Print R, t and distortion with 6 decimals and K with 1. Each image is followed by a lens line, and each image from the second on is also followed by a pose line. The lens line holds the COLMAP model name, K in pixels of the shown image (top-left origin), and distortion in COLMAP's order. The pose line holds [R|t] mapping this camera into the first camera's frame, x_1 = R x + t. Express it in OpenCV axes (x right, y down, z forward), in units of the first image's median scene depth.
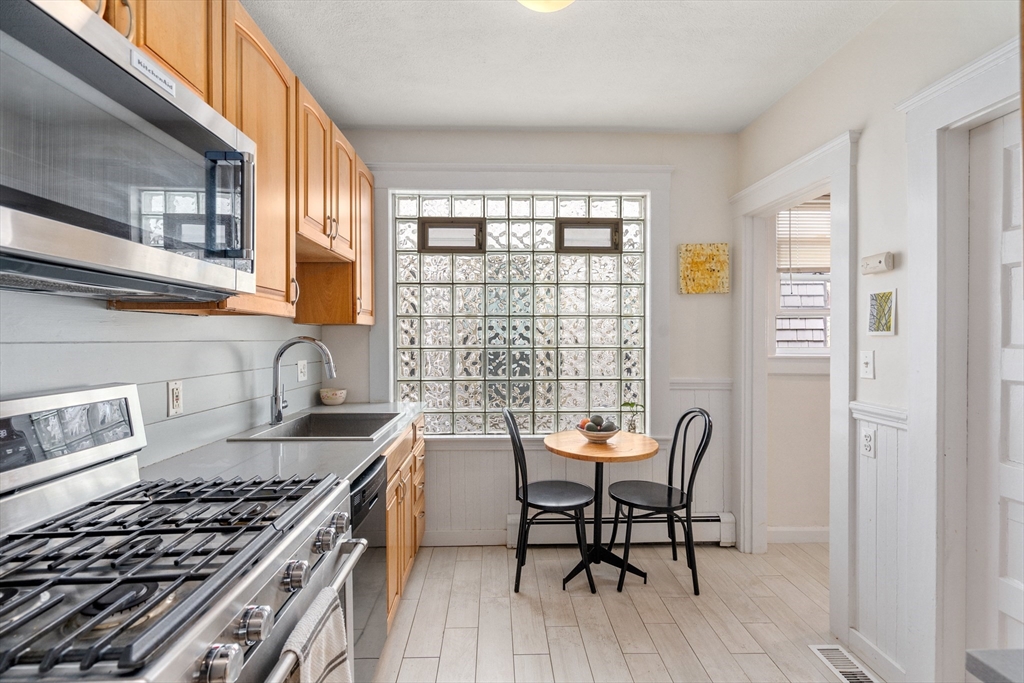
lens RADIAL K [[476.2, 0, 507.0], [0, 476.2, 338.6], [0, 0, 1]] dist [-0.003298, 0.002068]
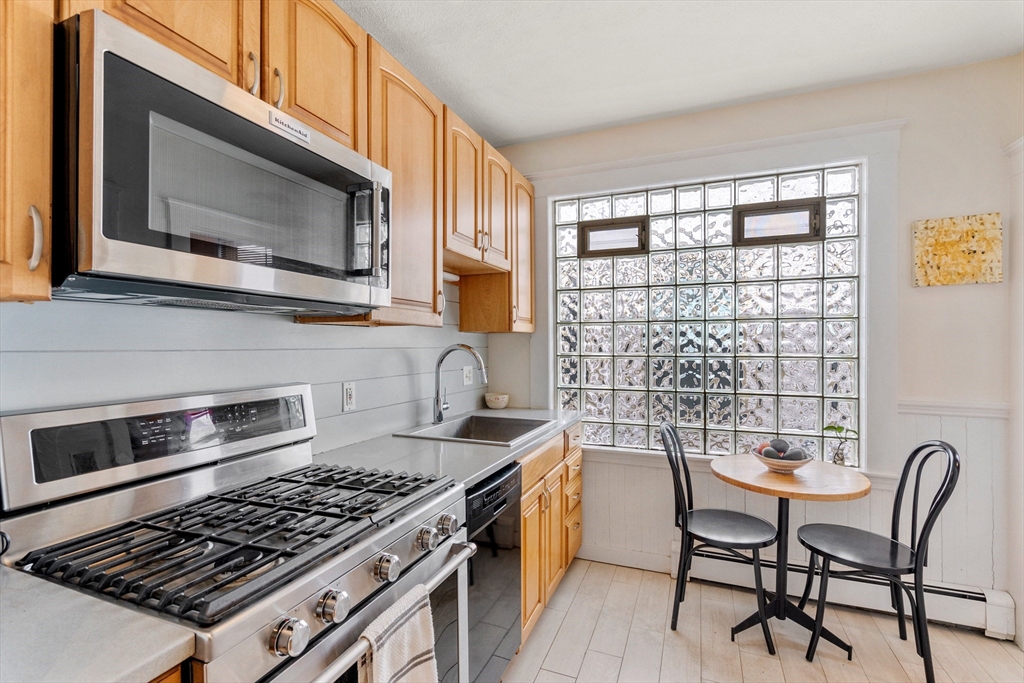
lens RADIAL K [[476.2, 0, 507.7], [0, 476.2, 344.0], [0, 0, 1]] dist [-0.003298, 0.002068]
pose [[0.909762, -0.000165, -0.415130, 0.104154], [-0.000227, 1.000000, -0.000896, -0.003100], [0.415130, 0.000910, 0.909761, 0.055076]]
